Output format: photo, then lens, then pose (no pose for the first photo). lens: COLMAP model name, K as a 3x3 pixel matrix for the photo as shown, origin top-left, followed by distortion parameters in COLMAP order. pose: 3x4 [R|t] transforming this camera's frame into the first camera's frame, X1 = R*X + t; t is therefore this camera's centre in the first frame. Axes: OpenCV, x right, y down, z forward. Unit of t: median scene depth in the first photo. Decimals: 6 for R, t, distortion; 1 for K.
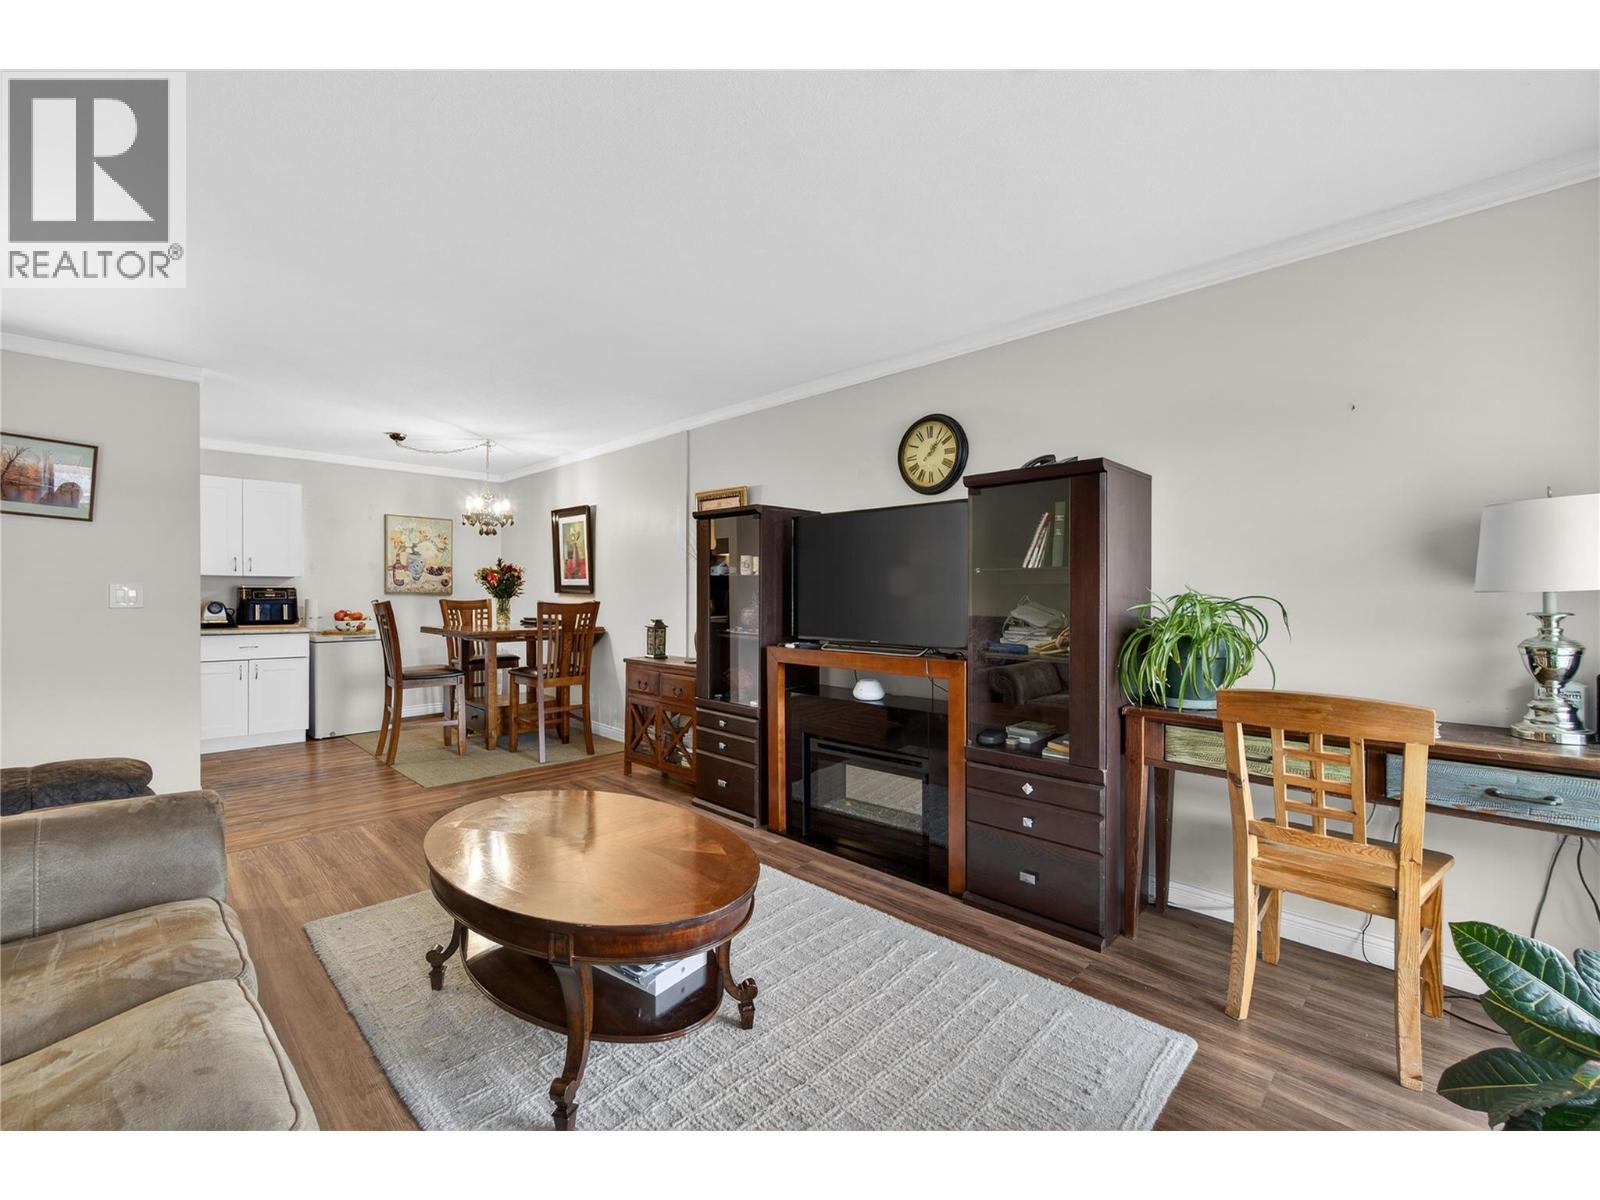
lens RADIAL K [[712.4, 0, 759.3], [0, 712.4, 600.6], [0, 0, 1]] dist [0.000434, 0.000013]
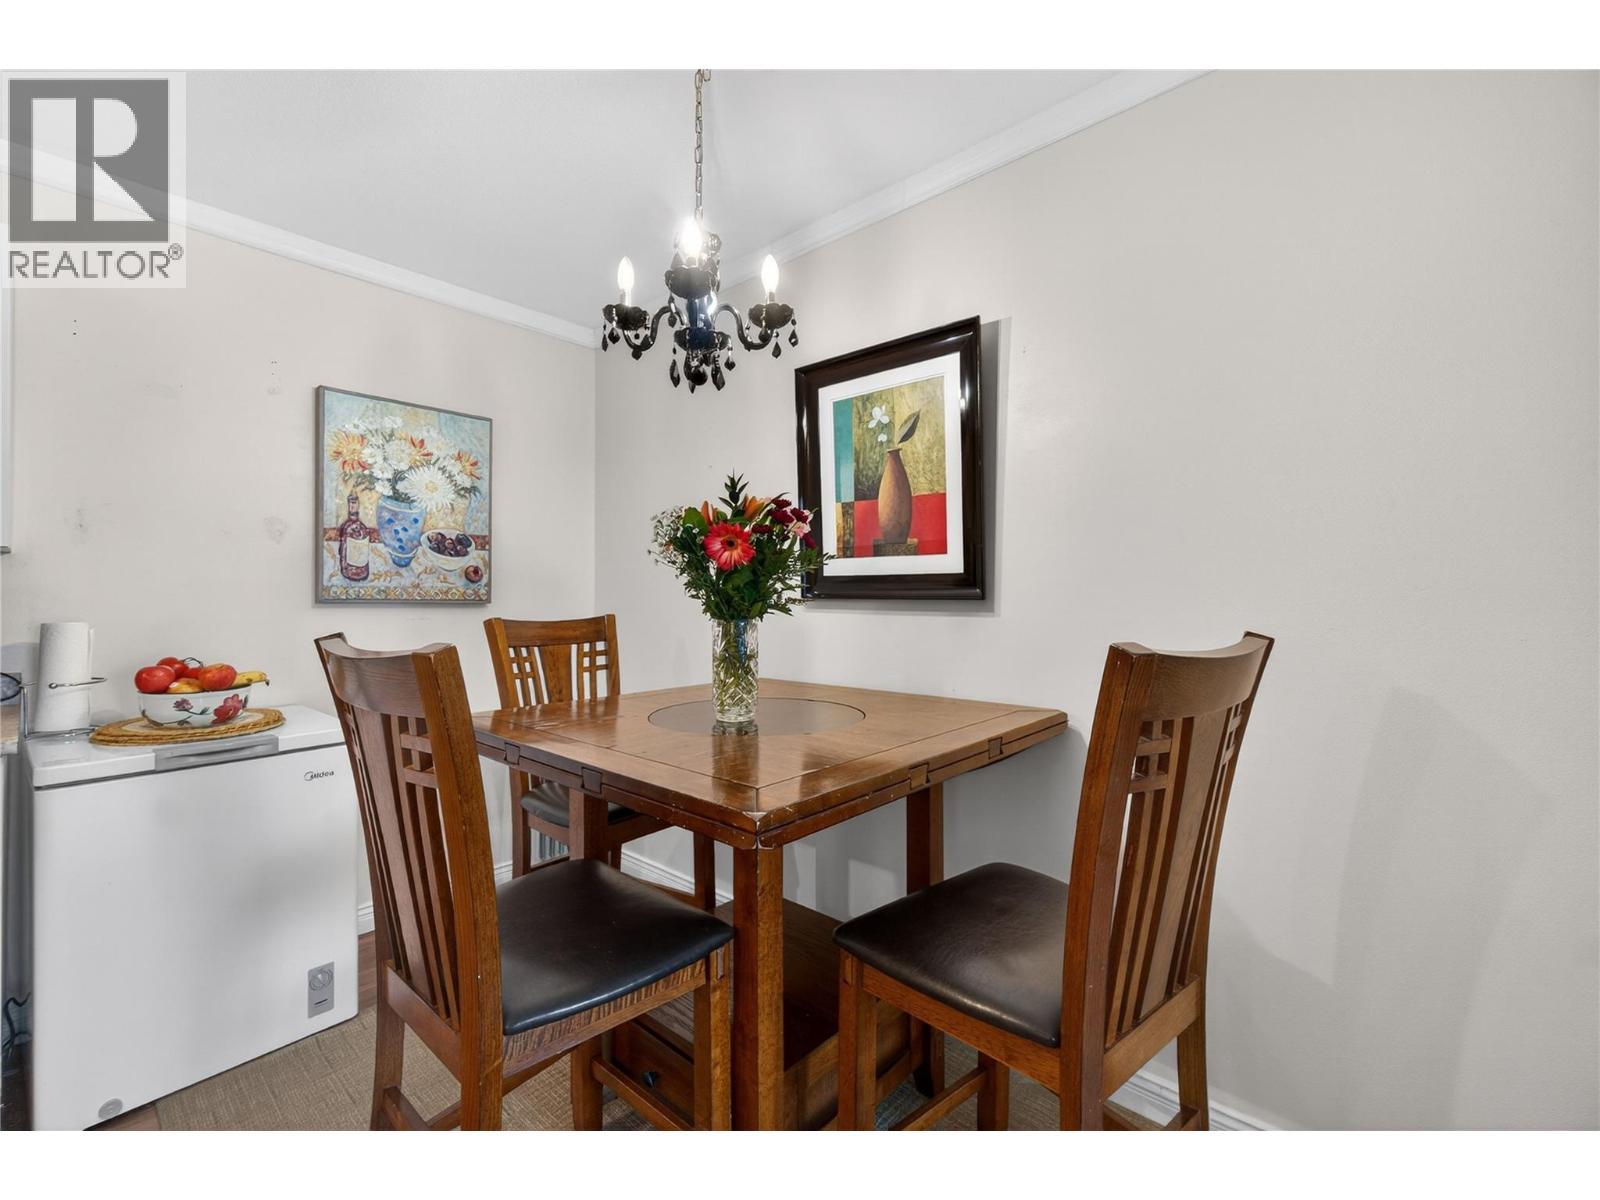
lens RADIAL K [[690.2, 0, 776.2], [0, 690.2, 600.1], [0, 0, 1]] dist [-0.009754, -0.000039]
pose [[0.995453, -0.006684, 0.095016, -0.321048], [0.007632, 0.999925, -0.009623, -0.005710], [-0.094945, 0.010304, 0.995429, 0.621096]]
